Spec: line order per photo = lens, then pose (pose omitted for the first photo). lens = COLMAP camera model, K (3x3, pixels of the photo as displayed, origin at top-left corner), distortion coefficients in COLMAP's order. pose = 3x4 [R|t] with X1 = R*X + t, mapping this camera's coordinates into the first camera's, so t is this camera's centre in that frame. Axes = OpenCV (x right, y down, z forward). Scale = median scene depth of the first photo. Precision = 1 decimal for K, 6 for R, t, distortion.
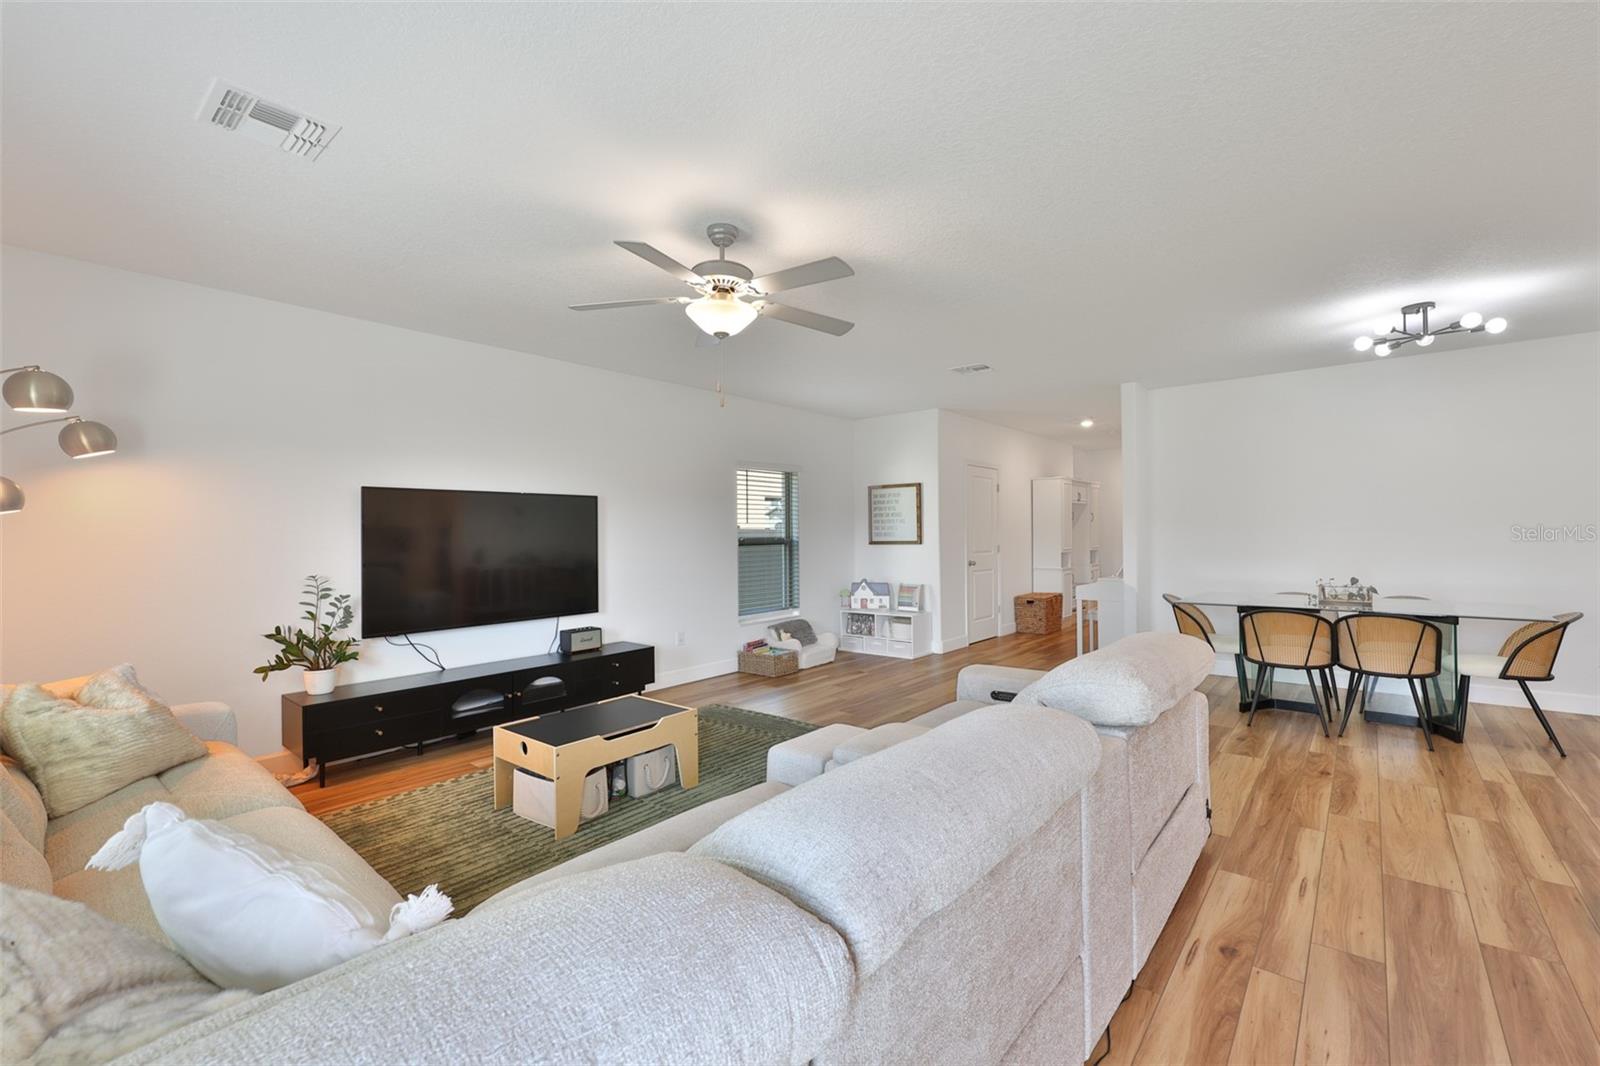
lens RADIAL K [[723.2, 0, 754.6], [0, 723.2, 535.3], [0, 0, 1]] dist [0.001218, 0.000647]
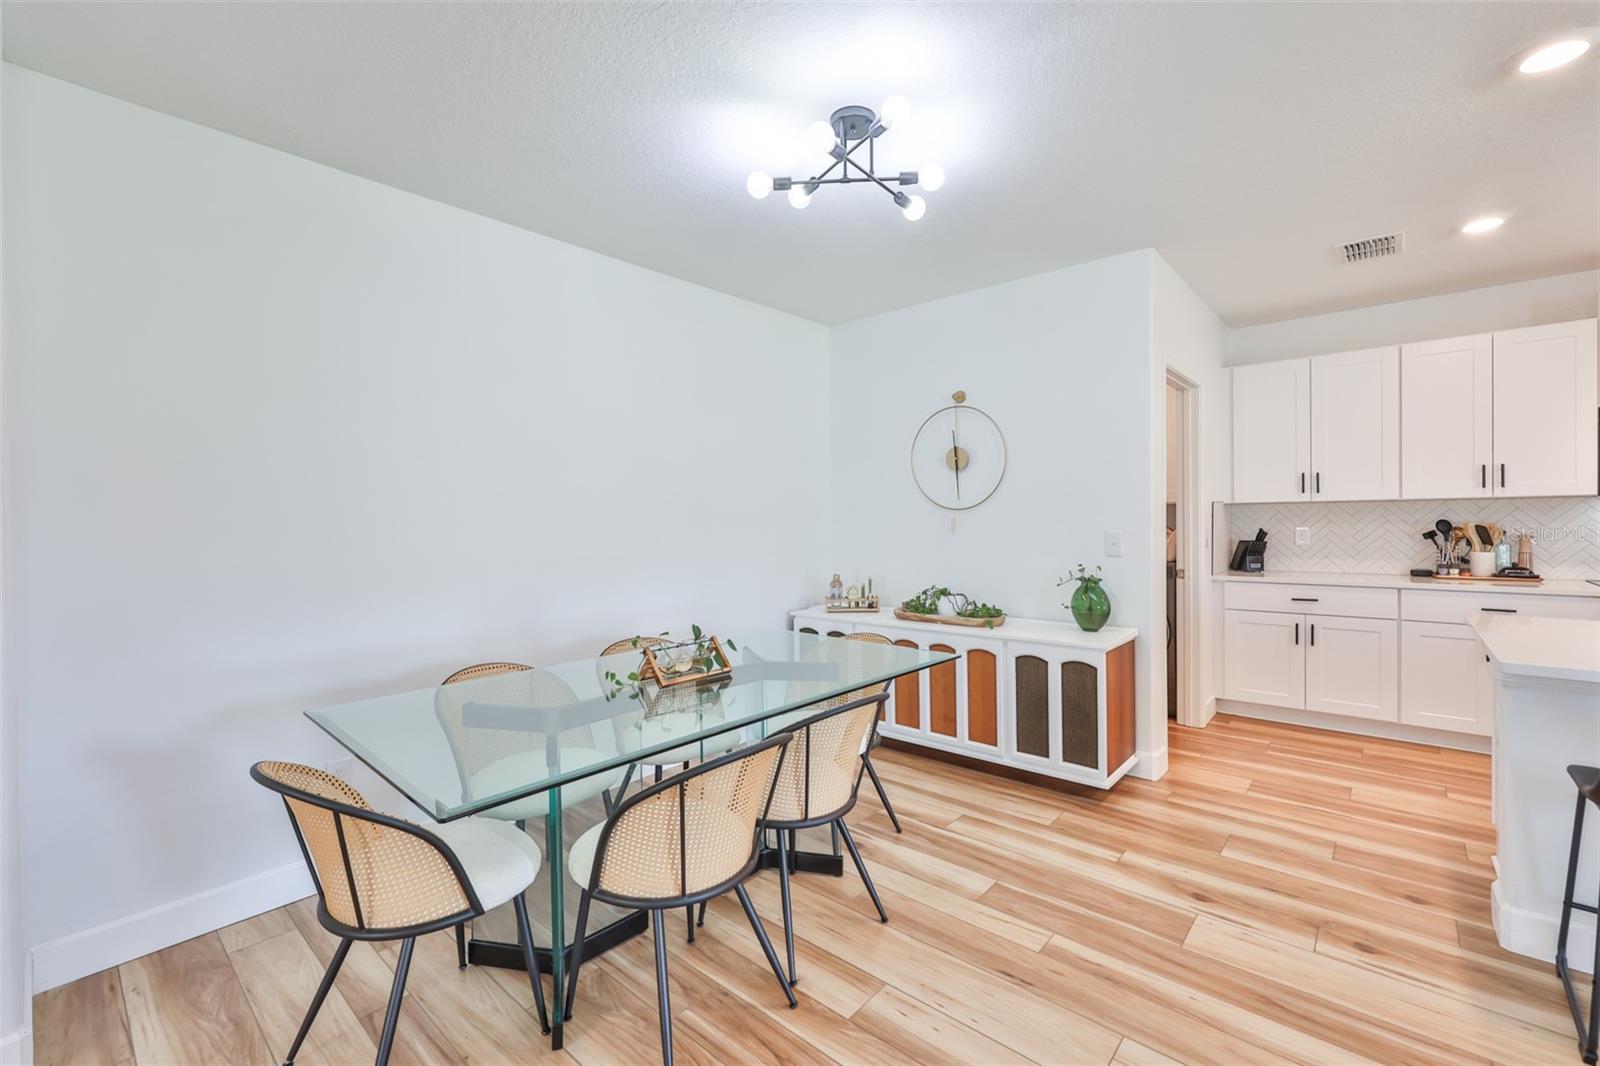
lens RADIAL K [[660.2, 0, 800.0], [0, 660.2, 533.0], [0, 0, 1]] dist [-0.018207, -0.000074]
pose [[0.009192, -0.009552, 0.999912, 0.373061], [0.017190, 0.999808, 0.009393, -0.008802], [-0.999810, 0.017102, 0.009354, 0.927083]]
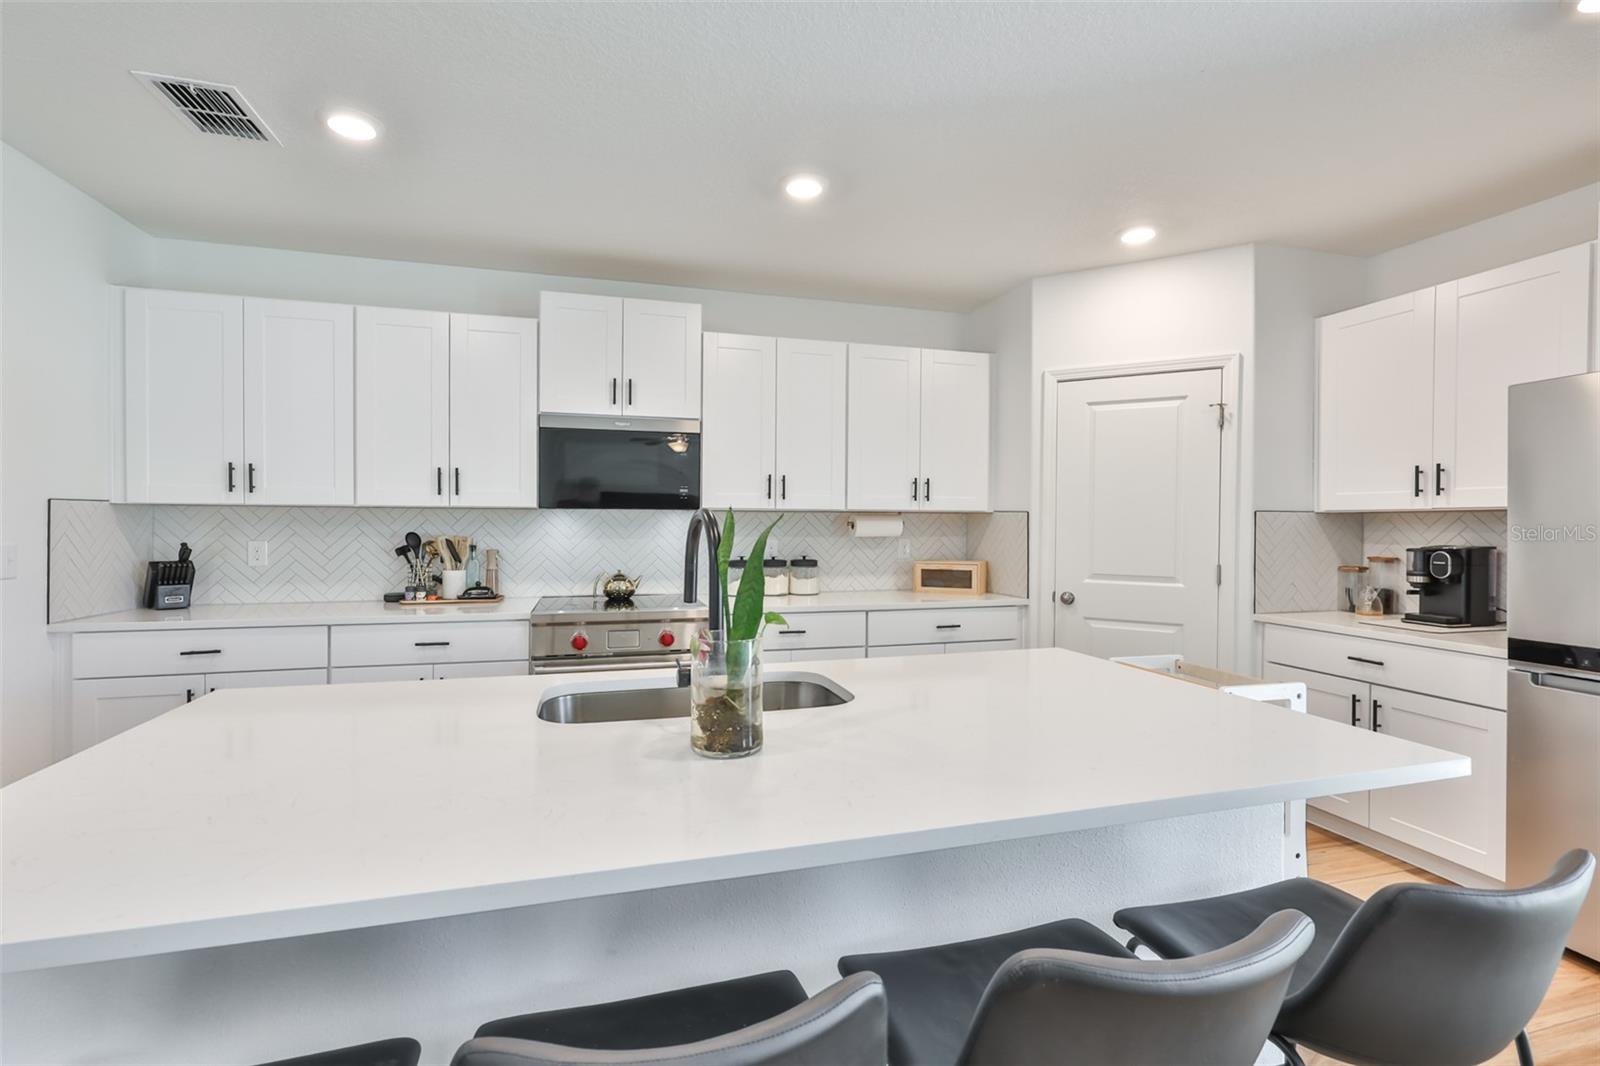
lens RADIAL K [[706.4, 0, 753.6], [0, 706.4, 526.1], [0, 0, 1]] dist [0.001360, 0.000091]
pose [[-0.815887, 0.003169, 0.578202, 0.488732], [0.004256, 0.999991, 0.000525, -0.009255], [-0.578195, 0.002889, -0.815893, 0.507241]]
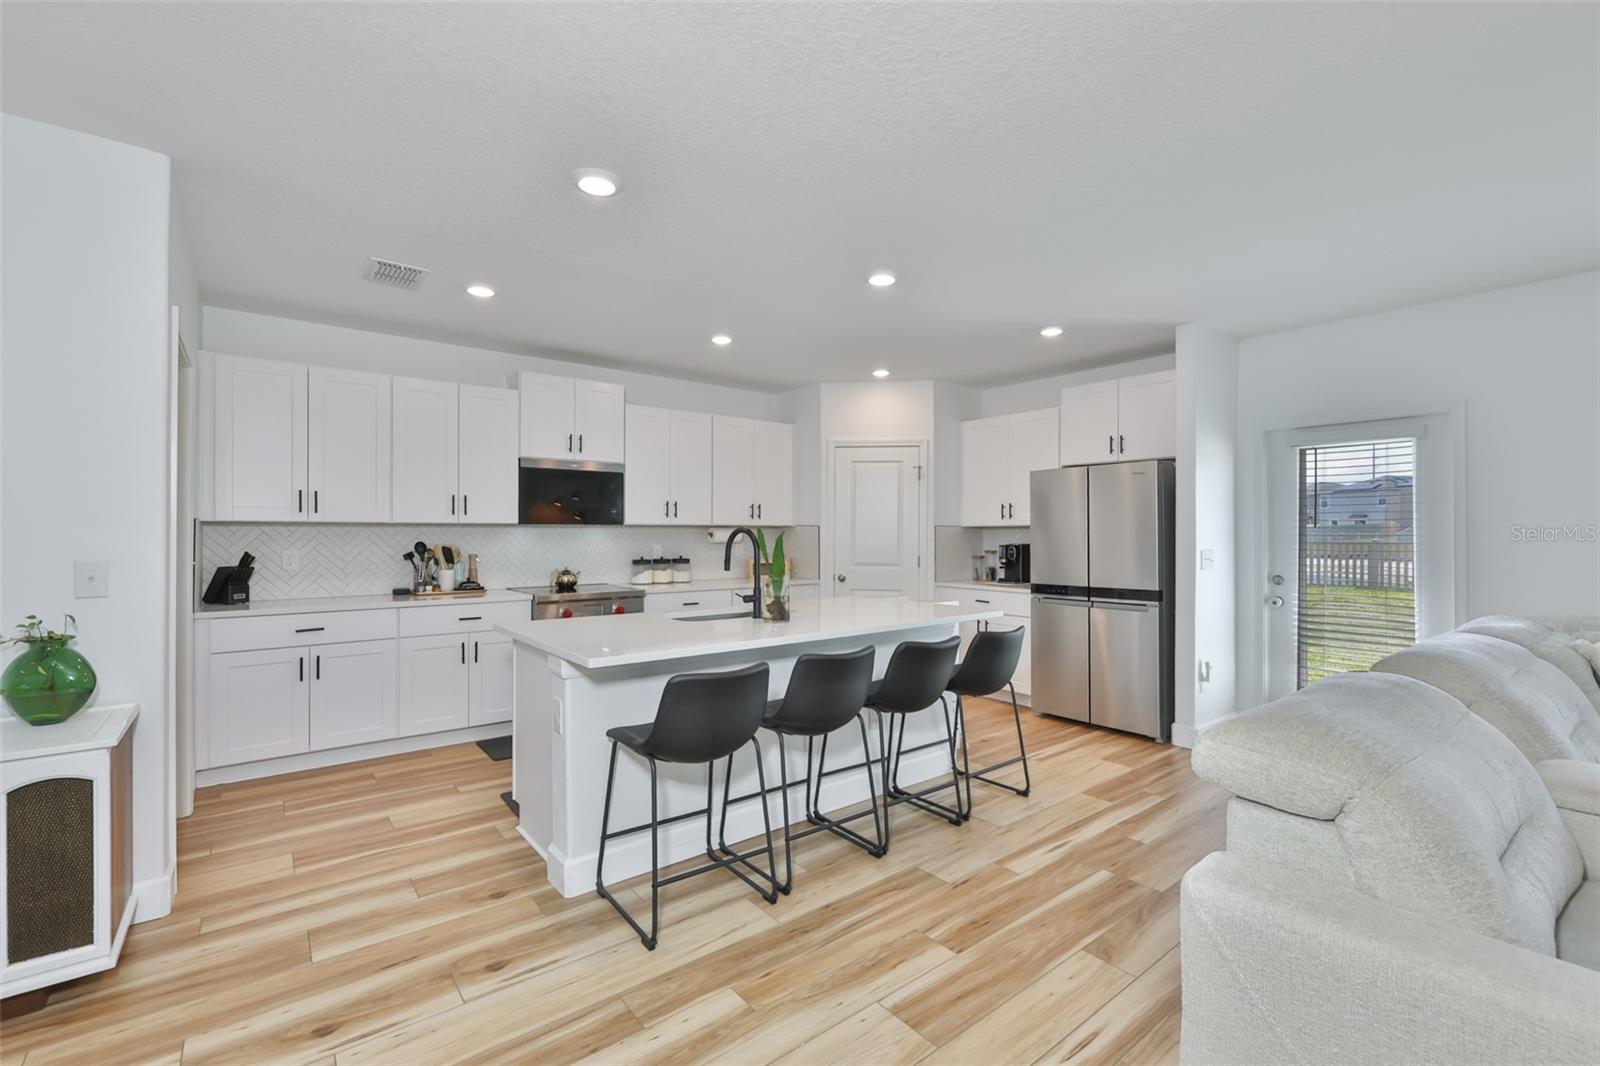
lens RADIAL K [[694.4, 0, 788.4], [0, 694.4, 532.0], [0, 0, 1]] dist [0.001918, 0.000189]
pose [[-0.982084, 0.010269, 0.188164, 0.514688], [0.010052, 0.999947, -0.002108, -0.010711], [-0.188176, -0.000179, -0.982135, 0.978989]]
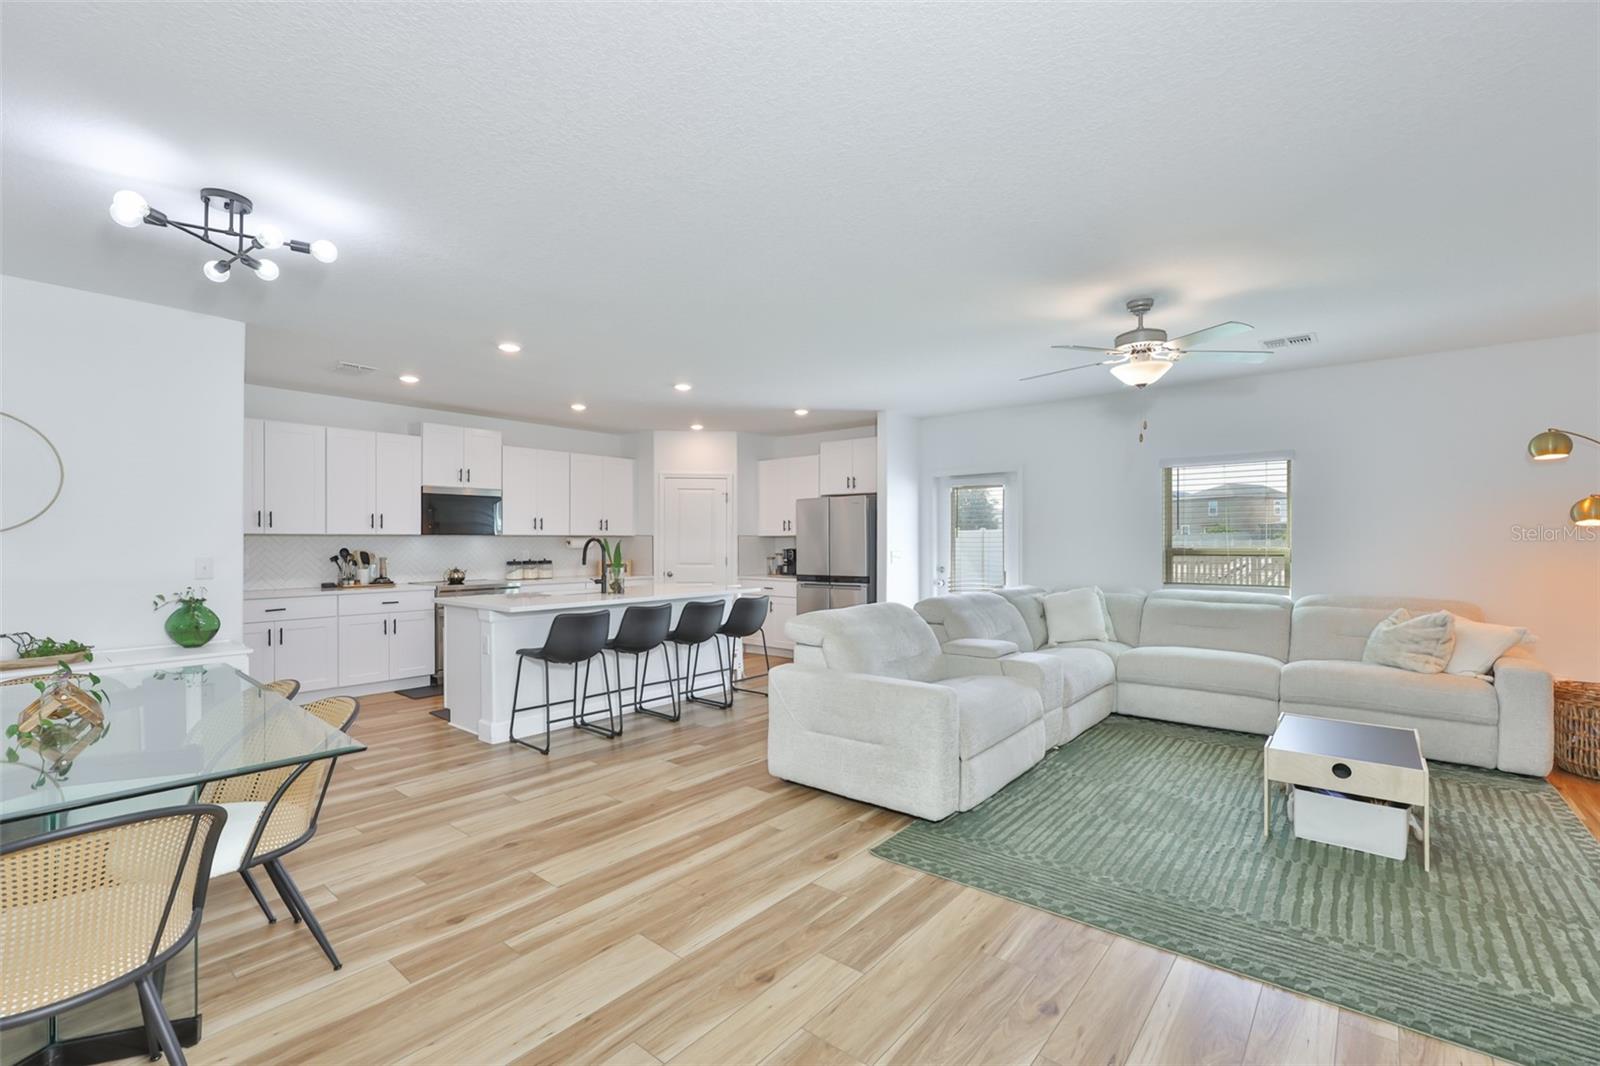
lens RADIAL K [[670.6, 0, 802.3], [0, 670.6, 539.7], [0, 0, 1]] dist [0.000797, 0.000035]
pose [[-0.998743, 0.012142, -0.048636, 0.399533], [0.012181, 0.999926, -0.000521, -0.009020], [0.048627, -0.001112, -0.998816, 1.435774]]
